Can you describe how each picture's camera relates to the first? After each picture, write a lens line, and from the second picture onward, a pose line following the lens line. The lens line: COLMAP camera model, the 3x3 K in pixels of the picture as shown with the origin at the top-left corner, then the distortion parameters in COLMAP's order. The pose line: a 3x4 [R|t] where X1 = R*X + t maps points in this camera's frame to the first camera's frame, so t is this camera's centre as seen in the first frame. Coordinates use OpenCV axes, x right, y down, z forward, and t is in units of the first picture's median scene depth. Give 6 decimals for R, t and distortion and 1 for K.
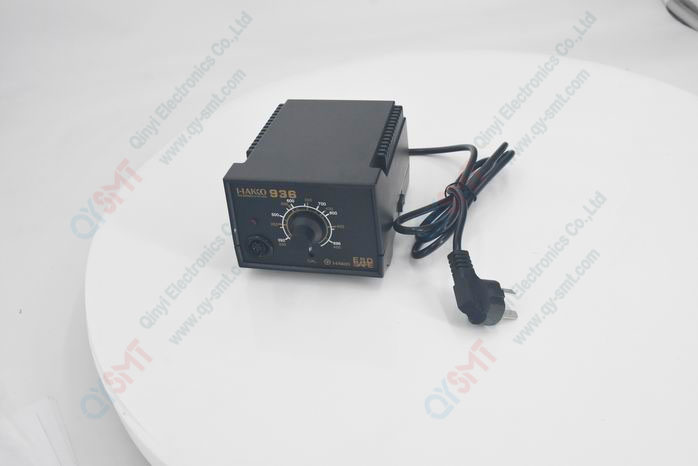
lens RADIAL K [[736.3, 0, 349.2], [0, 736.3, 232.6], [0, 0, 1]] dist [0.007286, 0.000000]
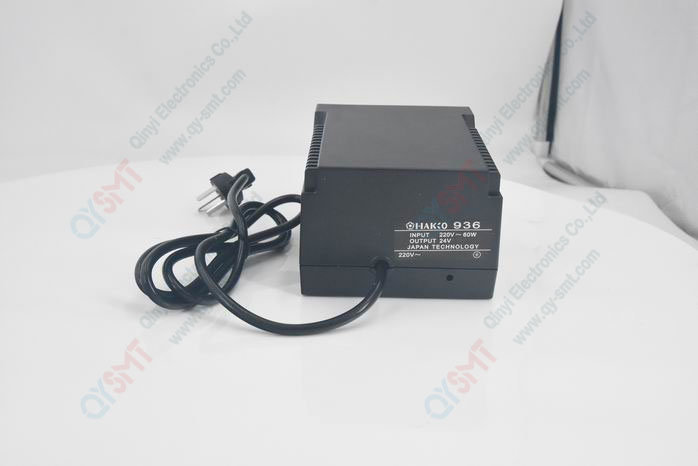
lens RADIAL K [[736.3, 0, 349.1], [0, 736.3, 231.2], [0, 0, 1]] dist [0.007286, 0.000000]
pose [[1.000000, -0.000179, -0.000021, -0.467056], [0.000179, 0.999998, -0.001773, -0.000053], [0.000022, 0.001773, 0.999998, -0.000035]]
